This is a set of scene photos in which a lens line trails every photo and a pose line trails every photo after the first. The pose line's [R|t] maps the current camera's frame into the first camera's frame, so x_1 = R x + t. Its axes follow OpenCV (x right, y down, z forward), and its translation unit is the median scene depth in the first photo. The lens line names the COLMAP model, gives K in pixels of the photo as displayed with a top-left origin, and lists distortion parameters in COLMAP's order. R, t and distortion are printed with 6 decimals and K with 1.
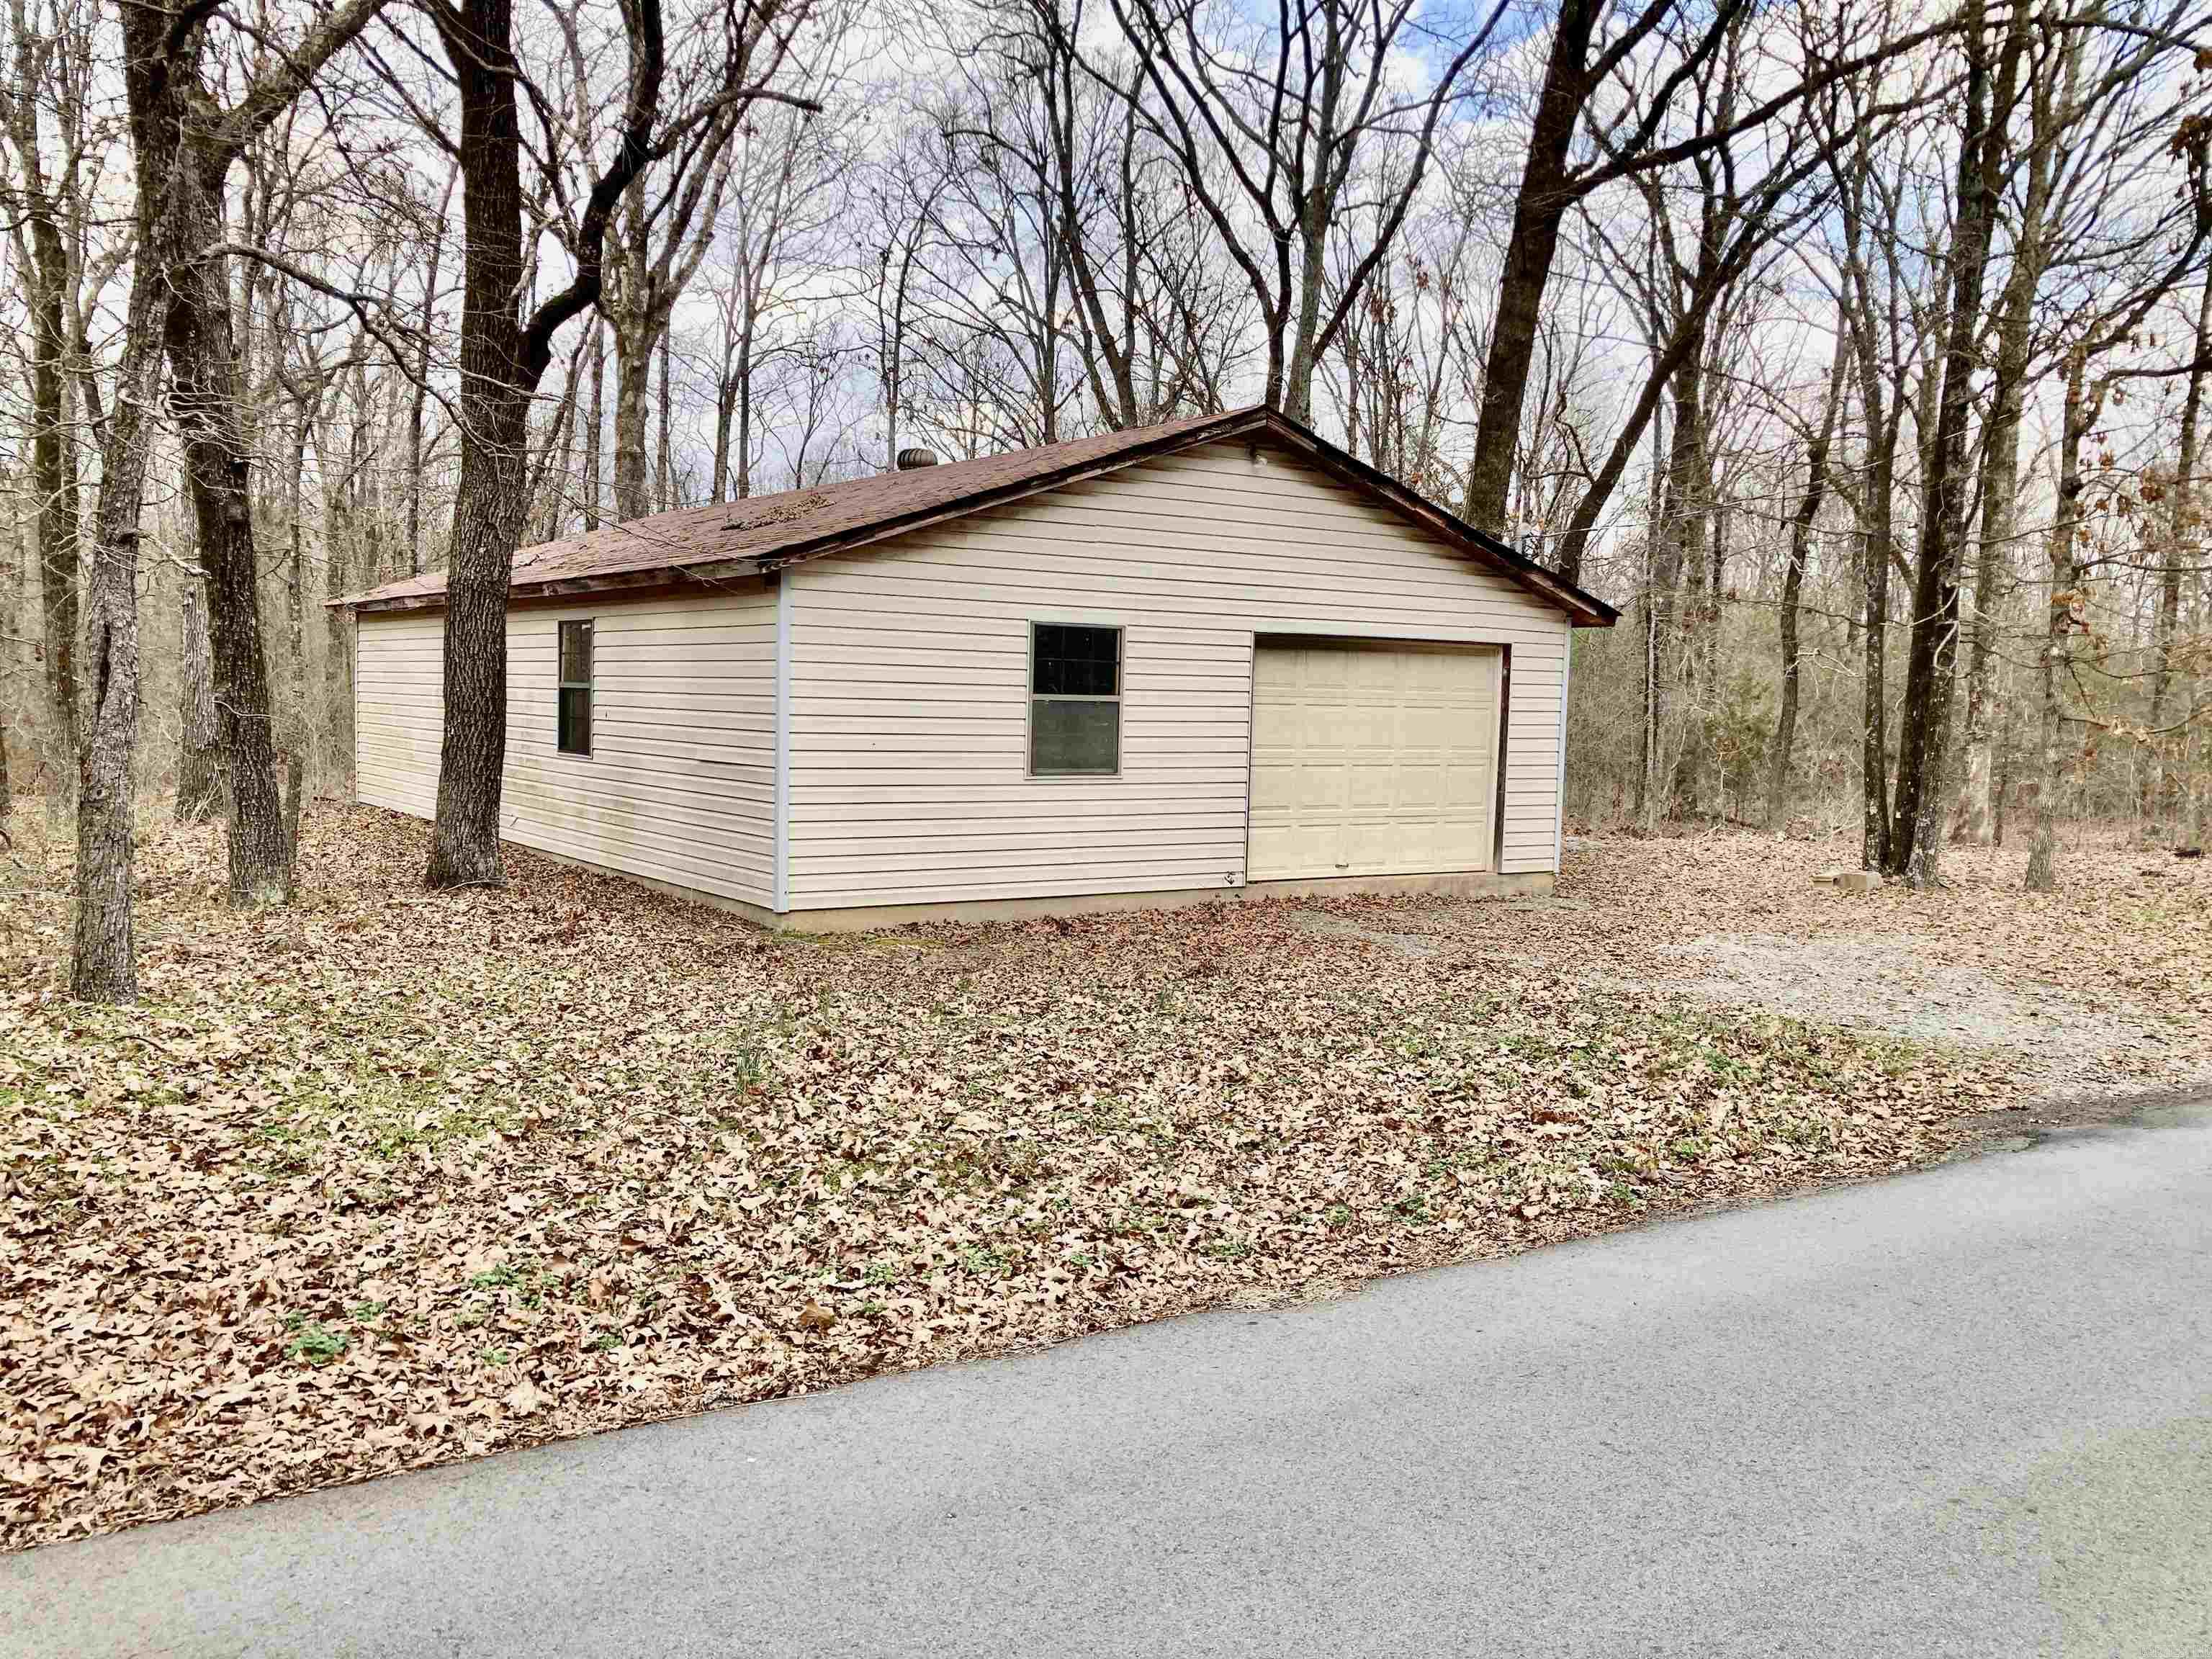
lens RADIAL K [[1792.2, 0, 1092.8], [0, 1792.2, 842.0], [0, 0, 1]] dist [0.033816, -0.051375]
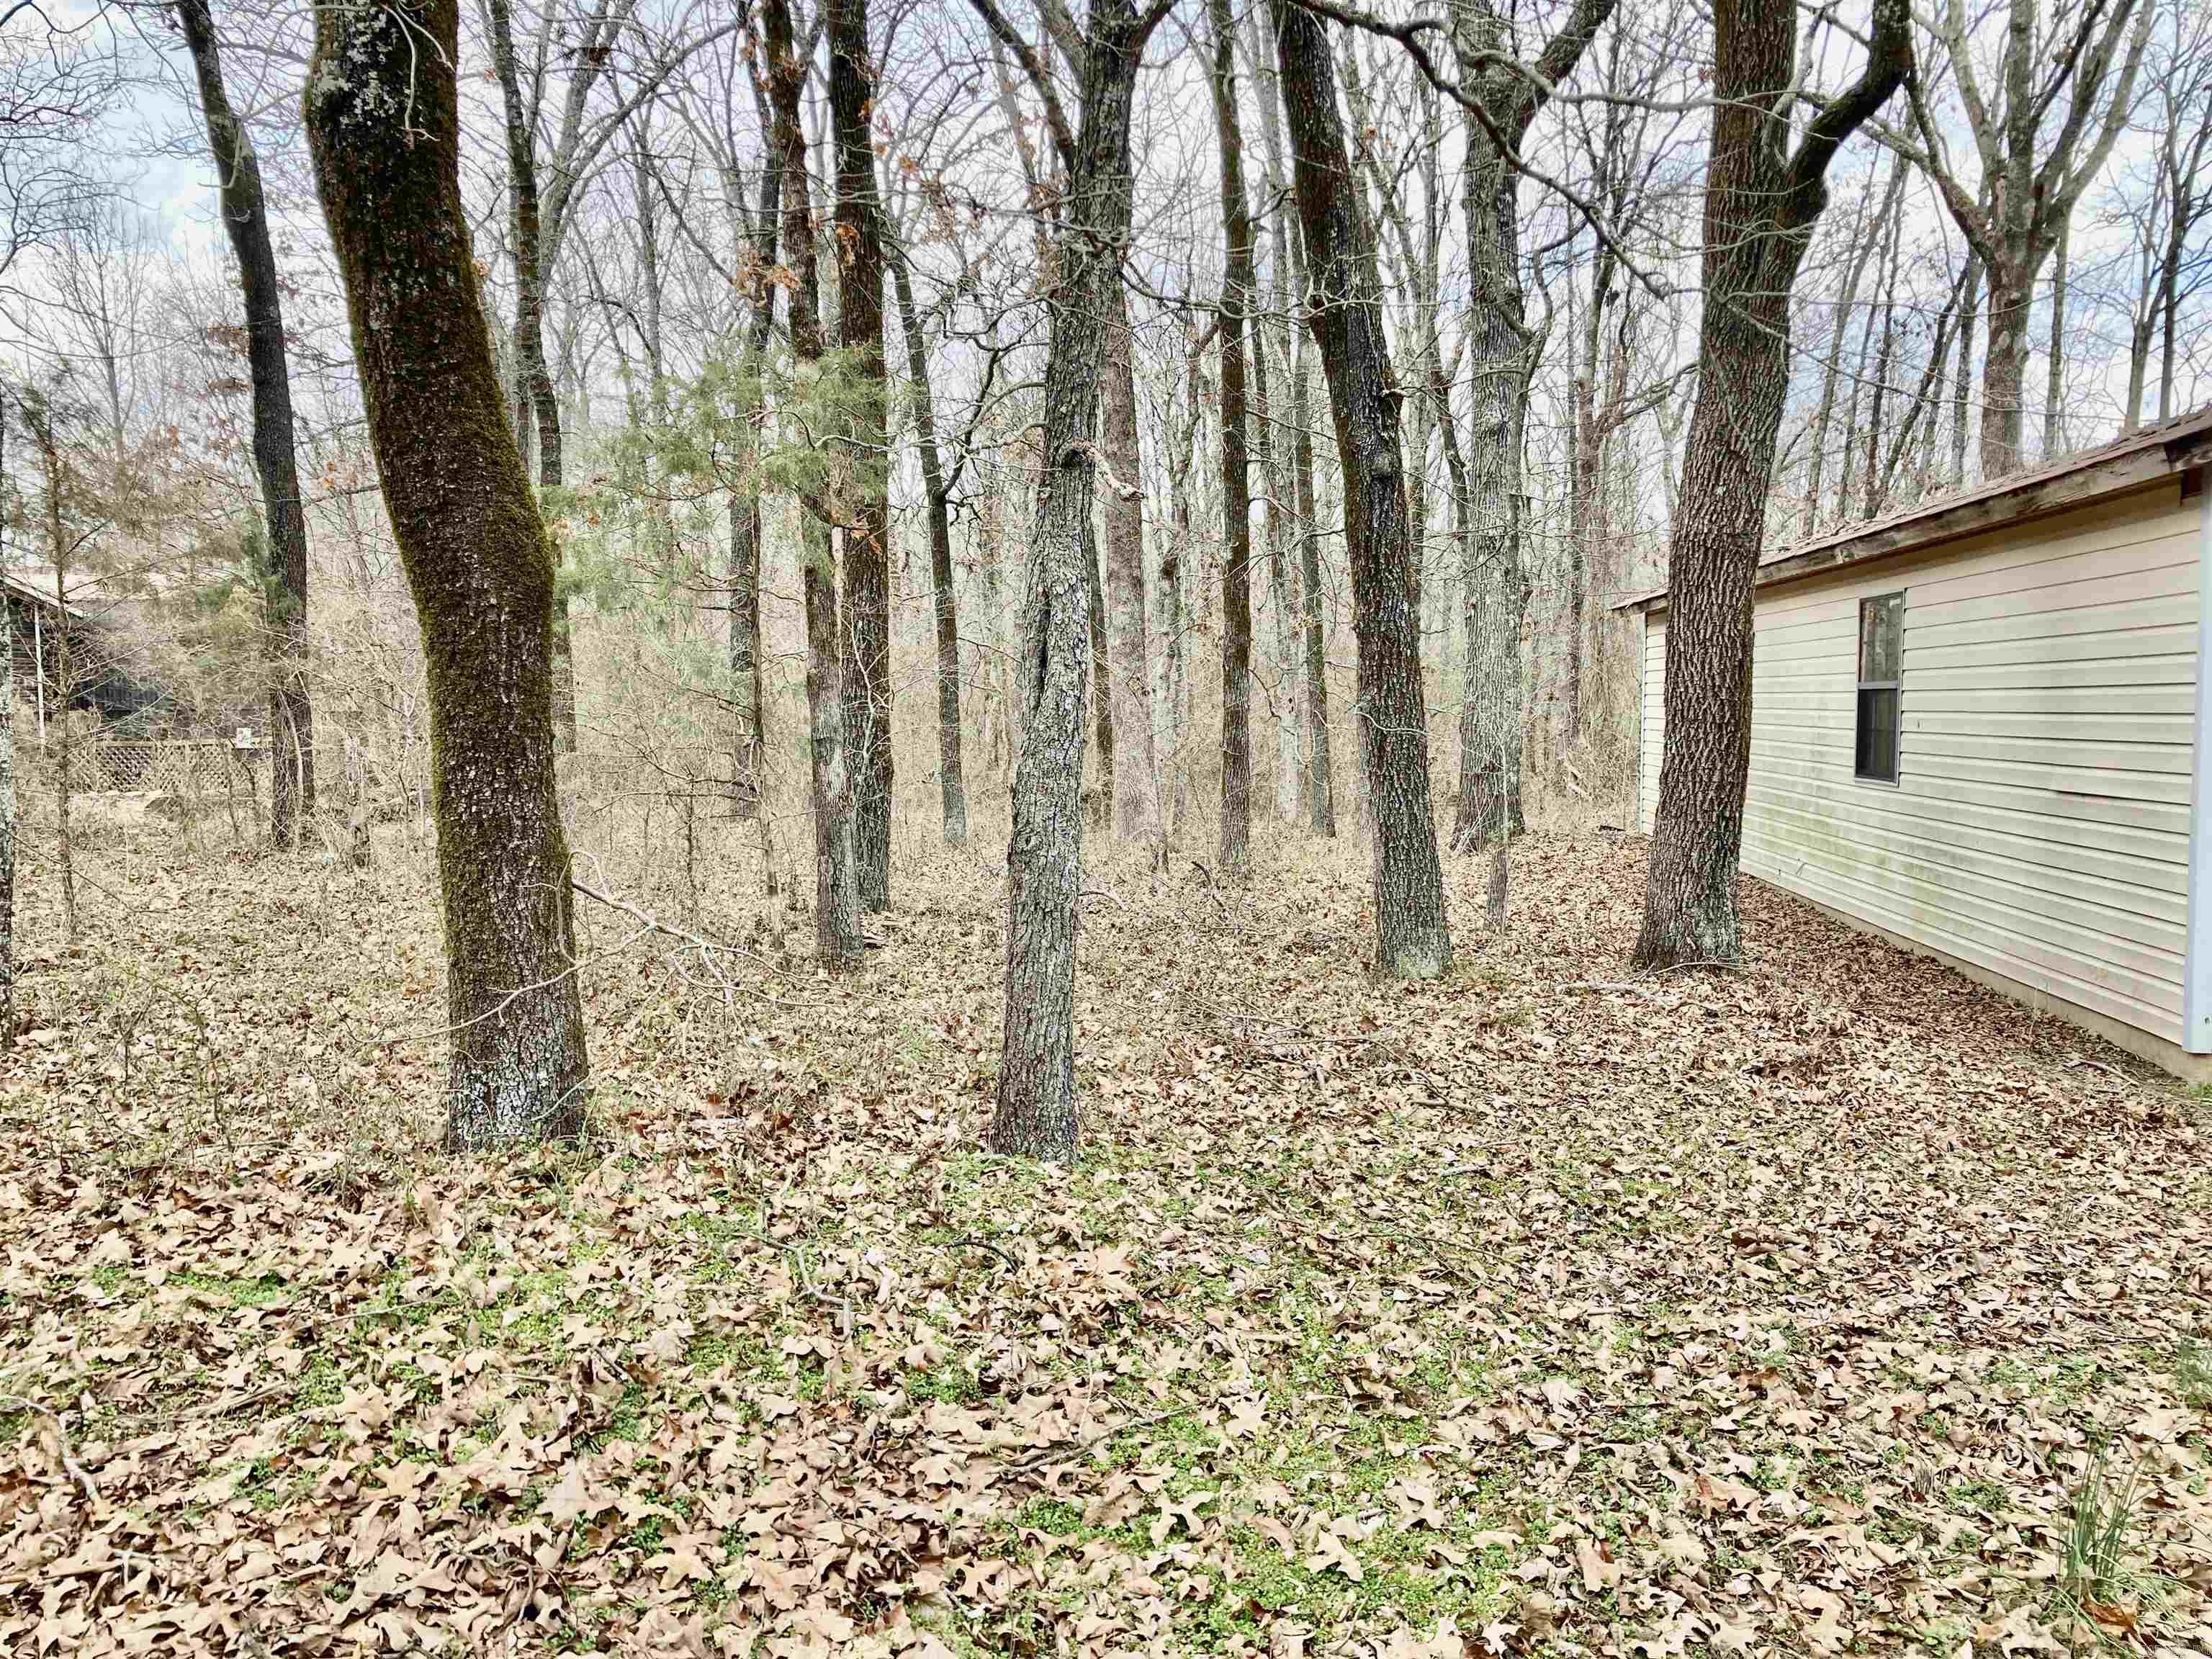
lens RADIAL K [[1792.2, 0, 1103.8], [0, 1792.2, 823.5], [0, 0, 1]] dist [0.033816, -0.051375]
pose [[0.751361, 0.019778, -0.659595, -0.051108], [-0.034470, 0.999362, -0.009300, -0.016592], [0.658991, 0.029724, 0.751564, 0.295273]]
